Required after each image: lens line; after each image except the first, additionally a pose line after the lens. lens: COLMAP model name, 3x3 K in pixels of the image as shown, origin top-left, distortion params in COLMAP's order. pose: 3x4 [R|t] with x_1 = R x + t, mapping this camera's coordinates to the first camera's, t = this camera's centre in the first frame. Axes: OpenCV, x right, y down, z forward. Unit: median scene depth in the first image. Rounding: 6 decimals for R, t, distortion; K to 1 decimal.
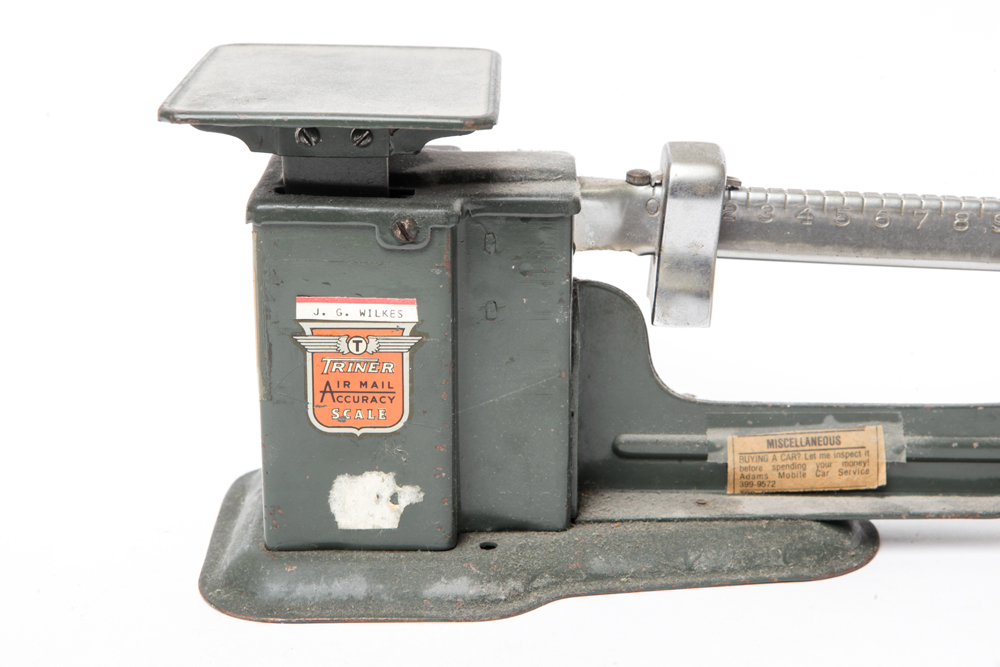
lens RADIAL K [[1912.4, 0, 500.0], [0, 1912.4, 333.5], [0, 0, 1]] dist [0.295729, 0.098217]
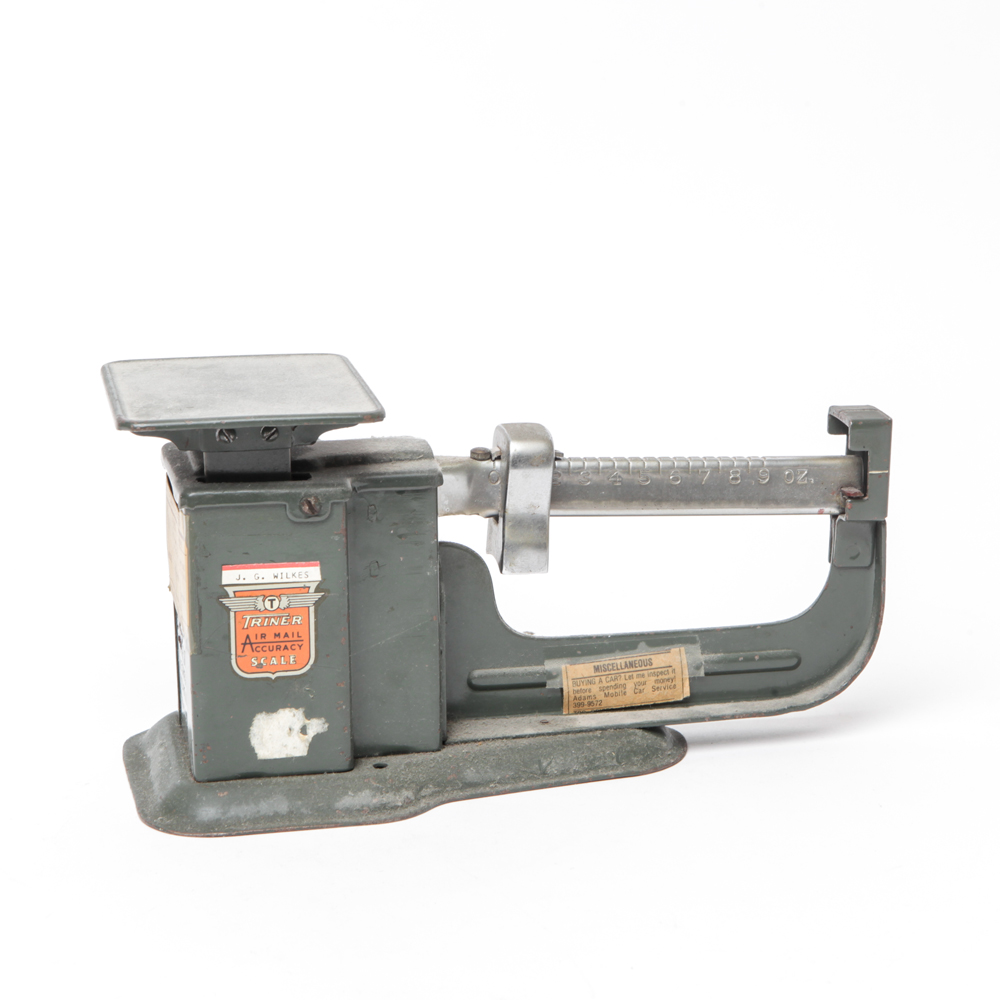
lens RADIAL K [[2270.7, 0, 500.0], [0, 2270.7, 500.0], [0, 0, 1]] dist [0.046681, 0.072131]
pose [[0.985142, -0.058643, 0.161421, -0.151916], [0.069131, 0.995793, -0.060141, 0.035663], [-0.157215, 0.070407, 0.985051, -0.423693]]
